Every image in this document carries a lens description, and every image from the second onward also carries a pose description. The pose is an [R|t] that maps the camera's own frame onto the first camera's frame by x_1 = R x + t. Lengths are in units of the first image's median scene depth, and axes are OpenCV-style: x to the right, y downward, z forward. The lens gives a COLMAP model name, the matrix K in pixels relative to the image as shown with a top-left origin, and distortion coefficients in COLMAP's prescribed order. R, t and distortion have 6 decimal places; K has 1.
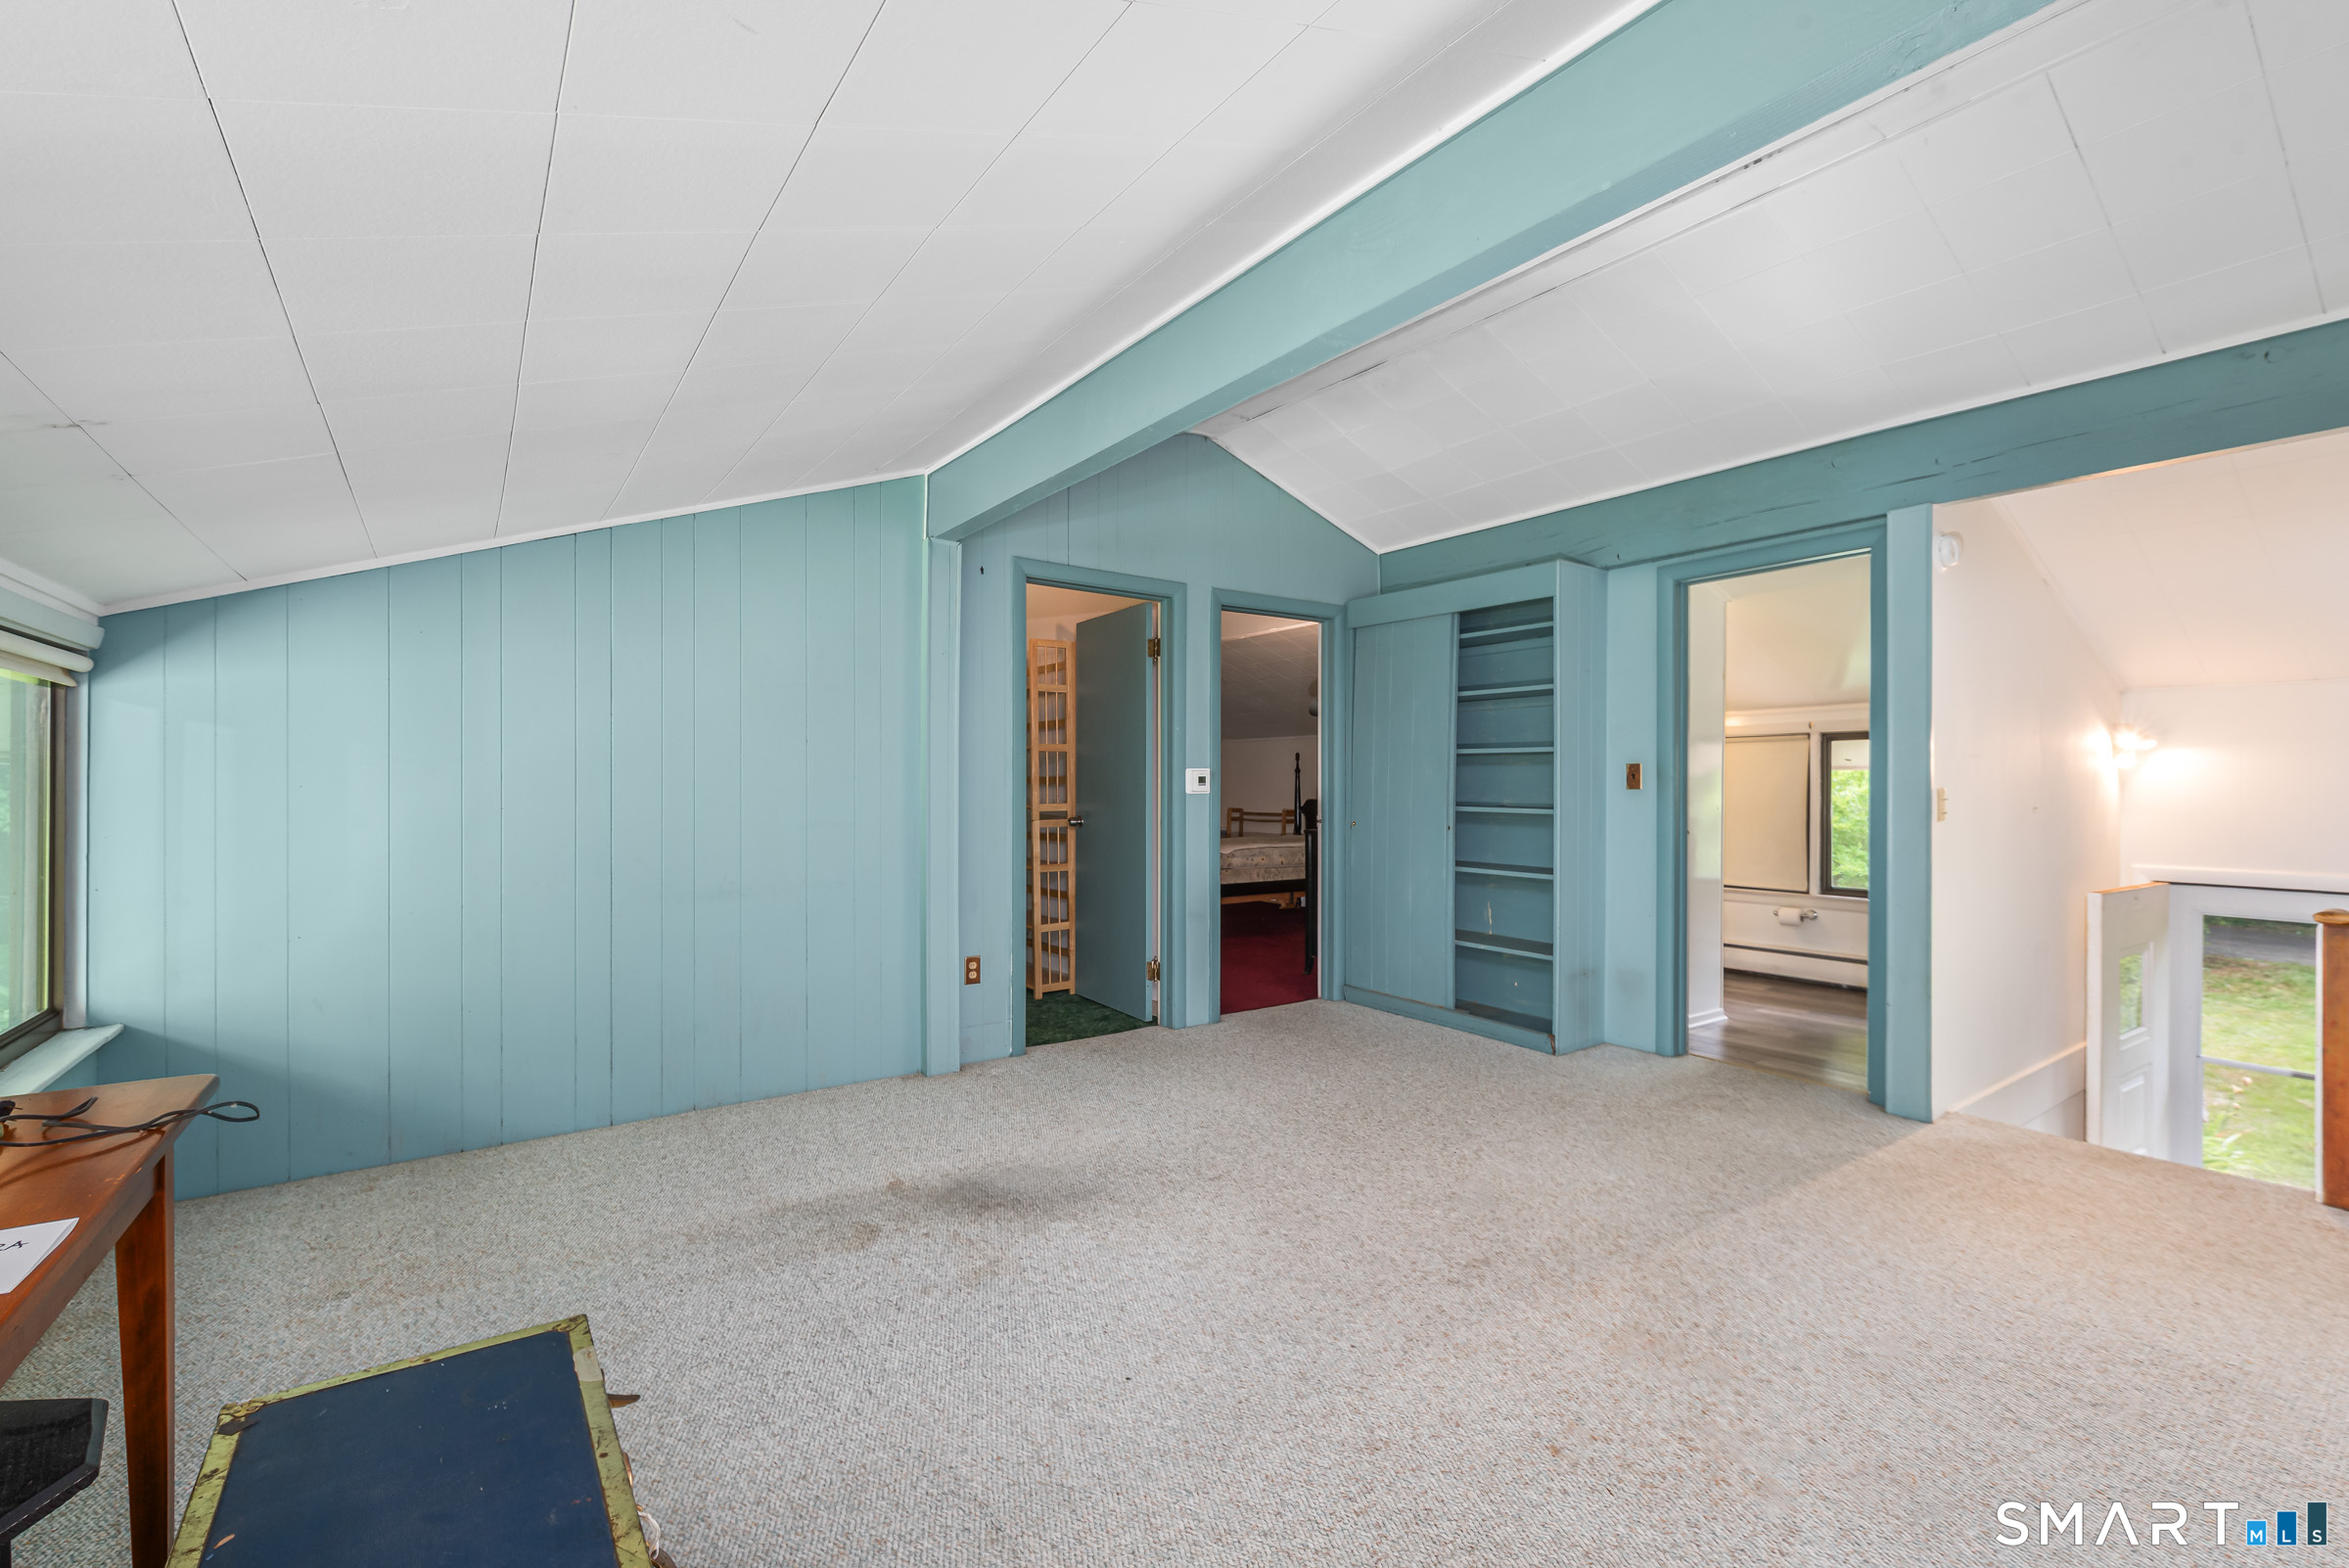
lens RADIAL K [[1015.3, 0, 1174.0], [0, 1015.3, 788.8], [0, 0, 1]] dist [0.000975, -0.000553]
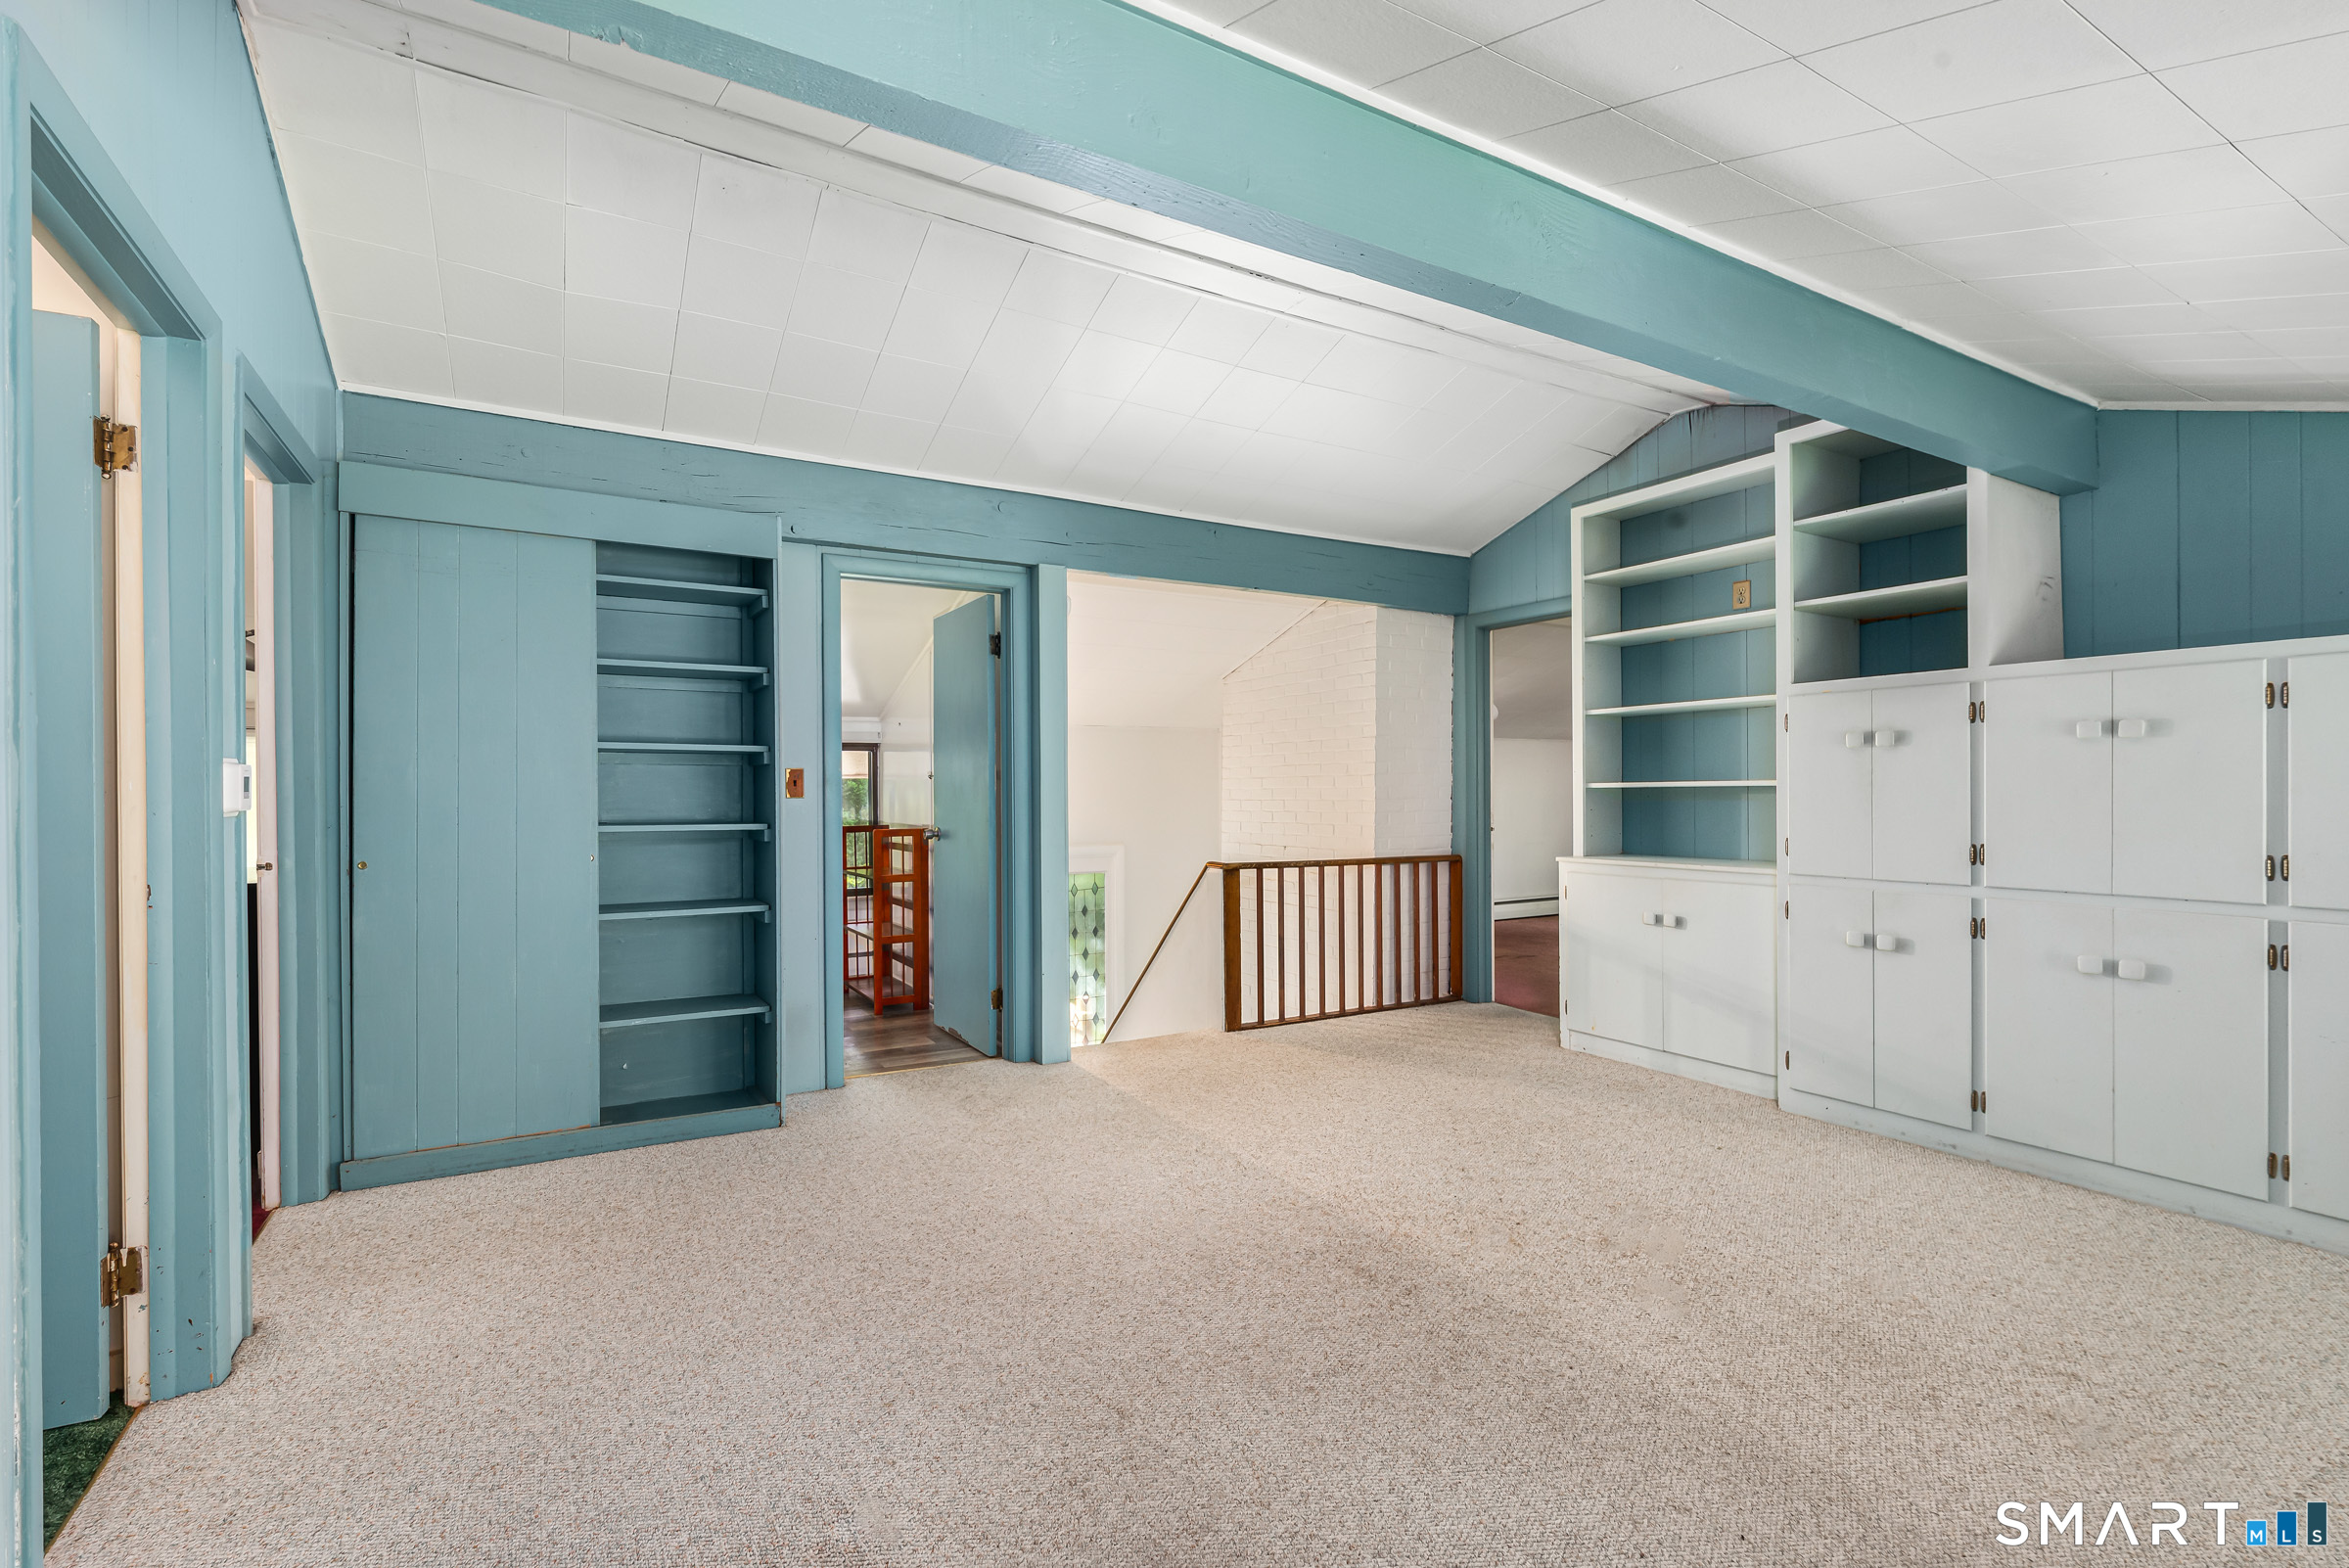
lens RADIAL K [[1015.3, 0, 1162.1], [0, 1015.3, 789.9], [0, 0, 1]] dist [0.000975, -0.000553]
pose [[0.109975, -0.001925, 0.993932, -0.477835], [0.009686, 0.999953, 0.000865, -0.004314], [-0.993887, 0.009533, 0.109988, 0.735753]]
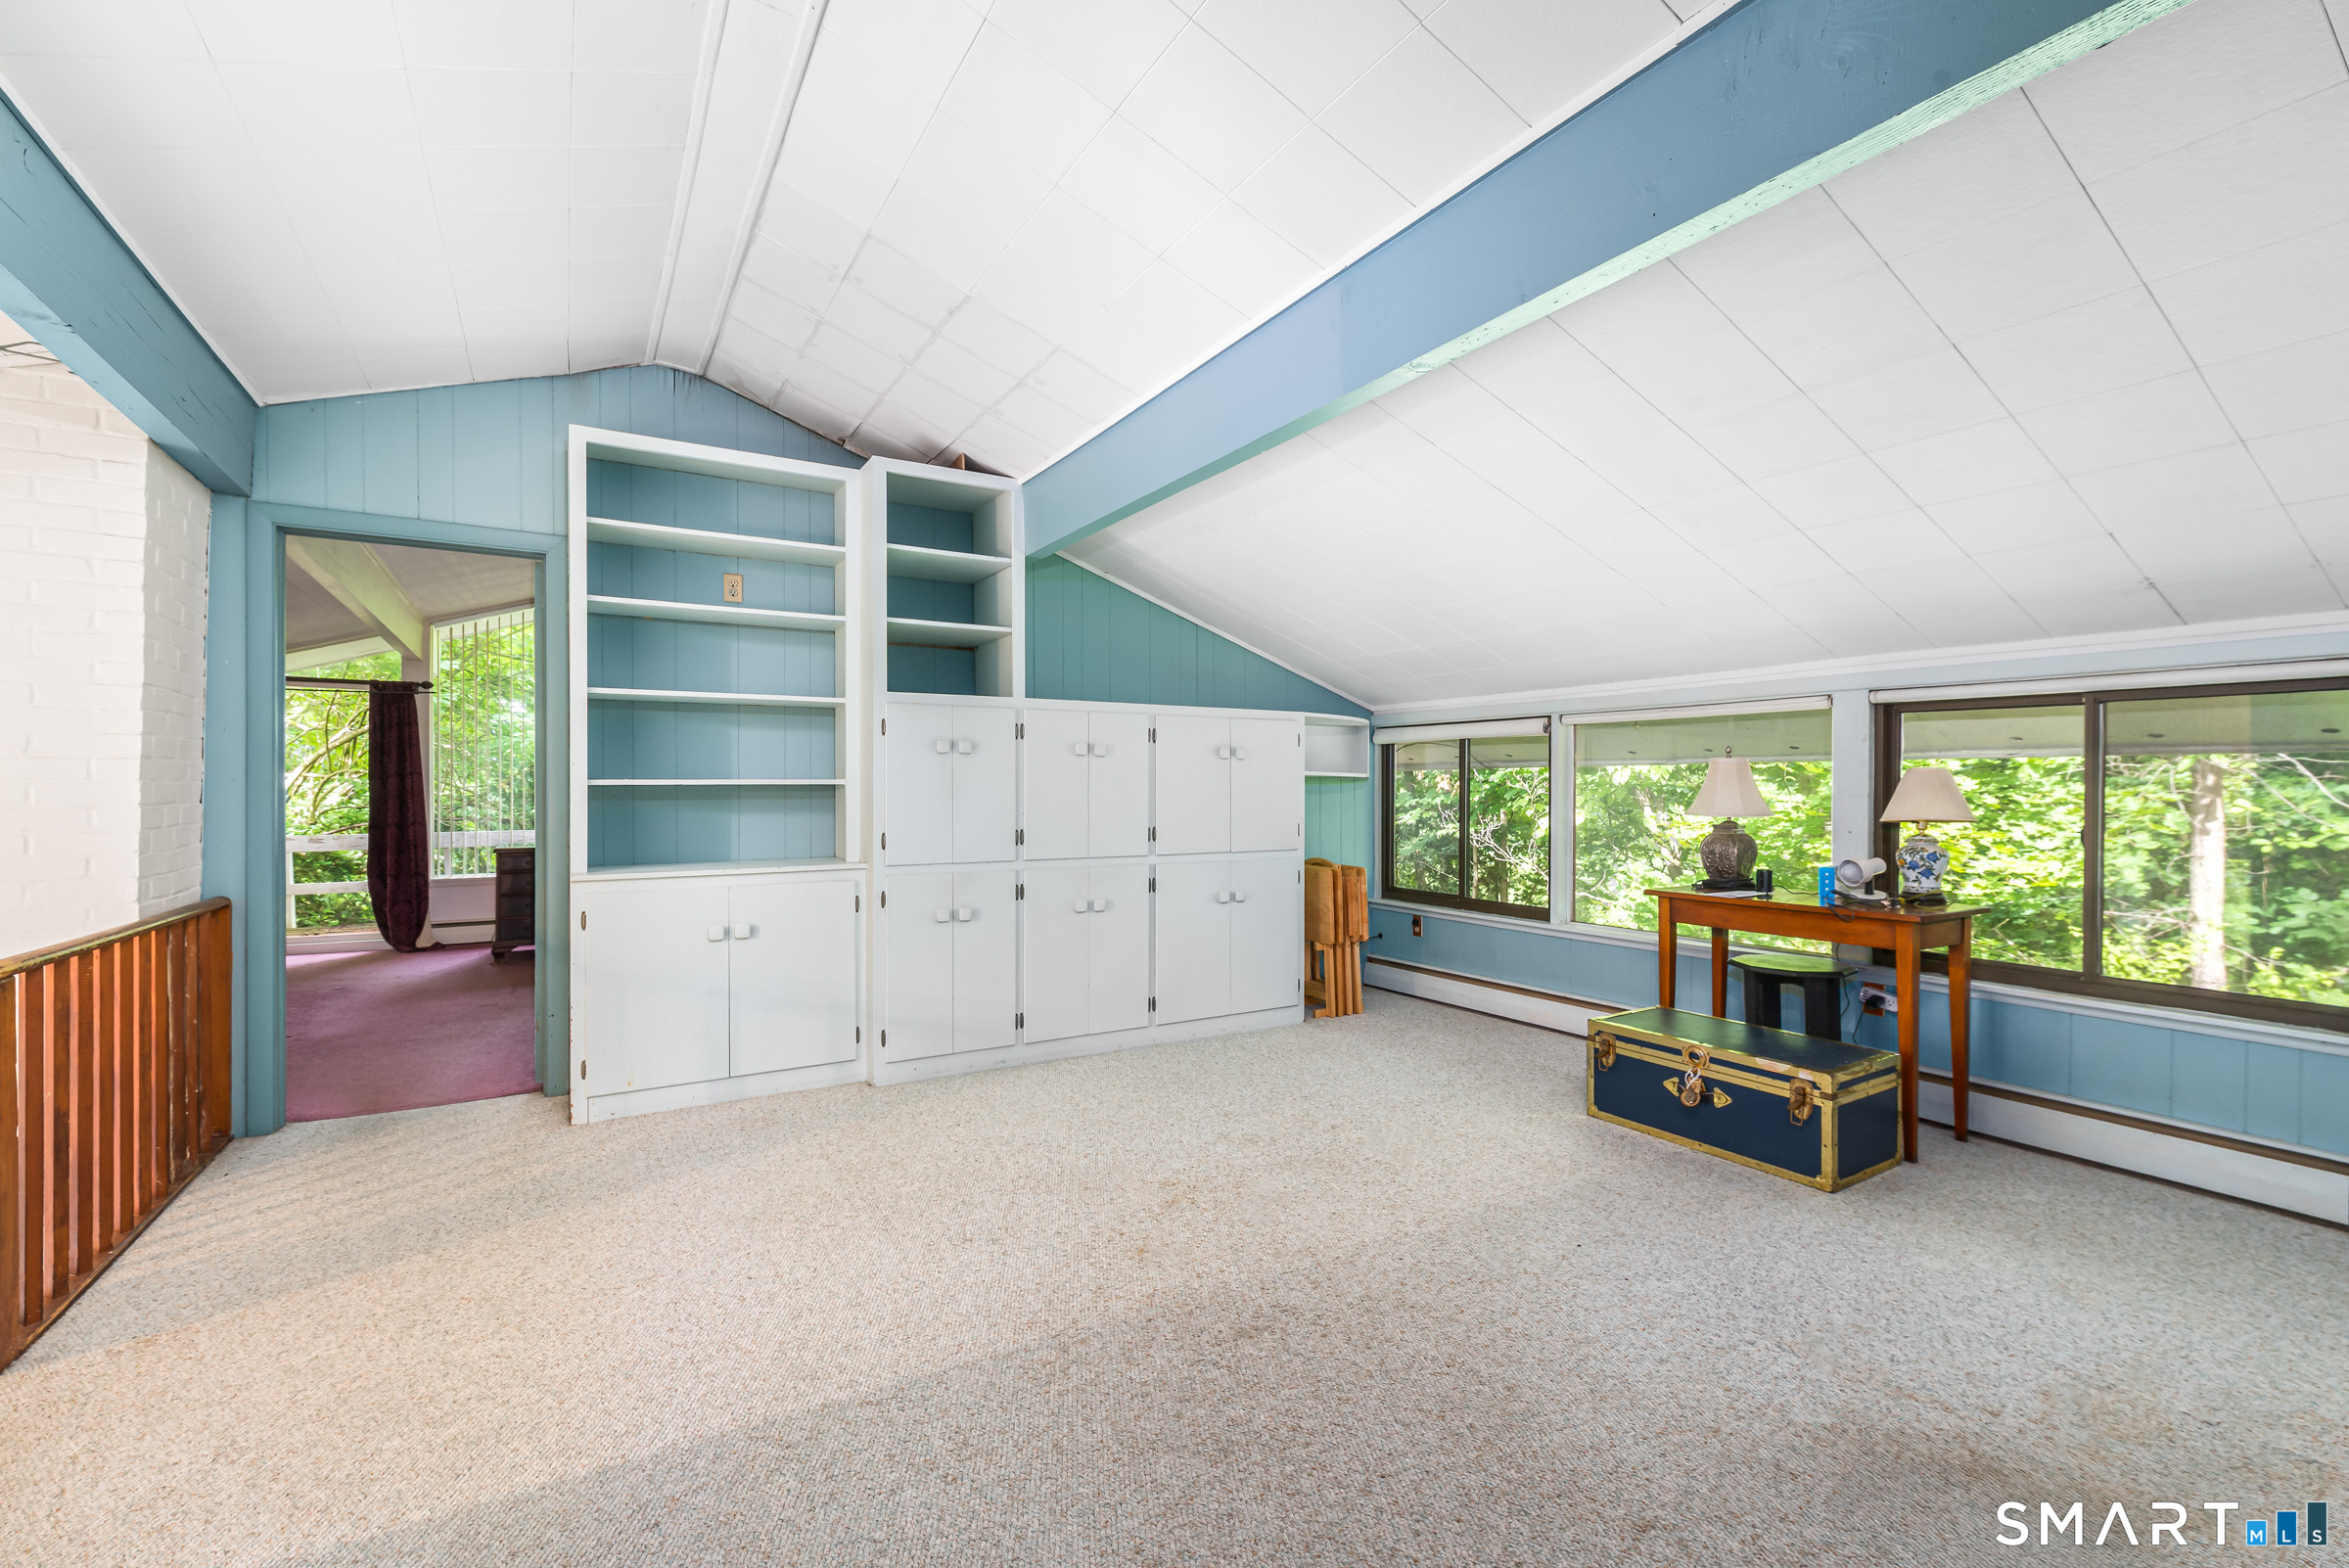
lens RADIAL K [[1015.3, 0, 1130.6], [0, 1015.3, 776.0], [0, 0, 1]] dist [0.000975, -0.000553]
pose [[-0.992465, -0.004661, 0.122436, 0.202025], [-0.004524, 0.999989, 0.001398, -0.014472], [-0.122441, 0.000833, -0.992475, 1.290092]]
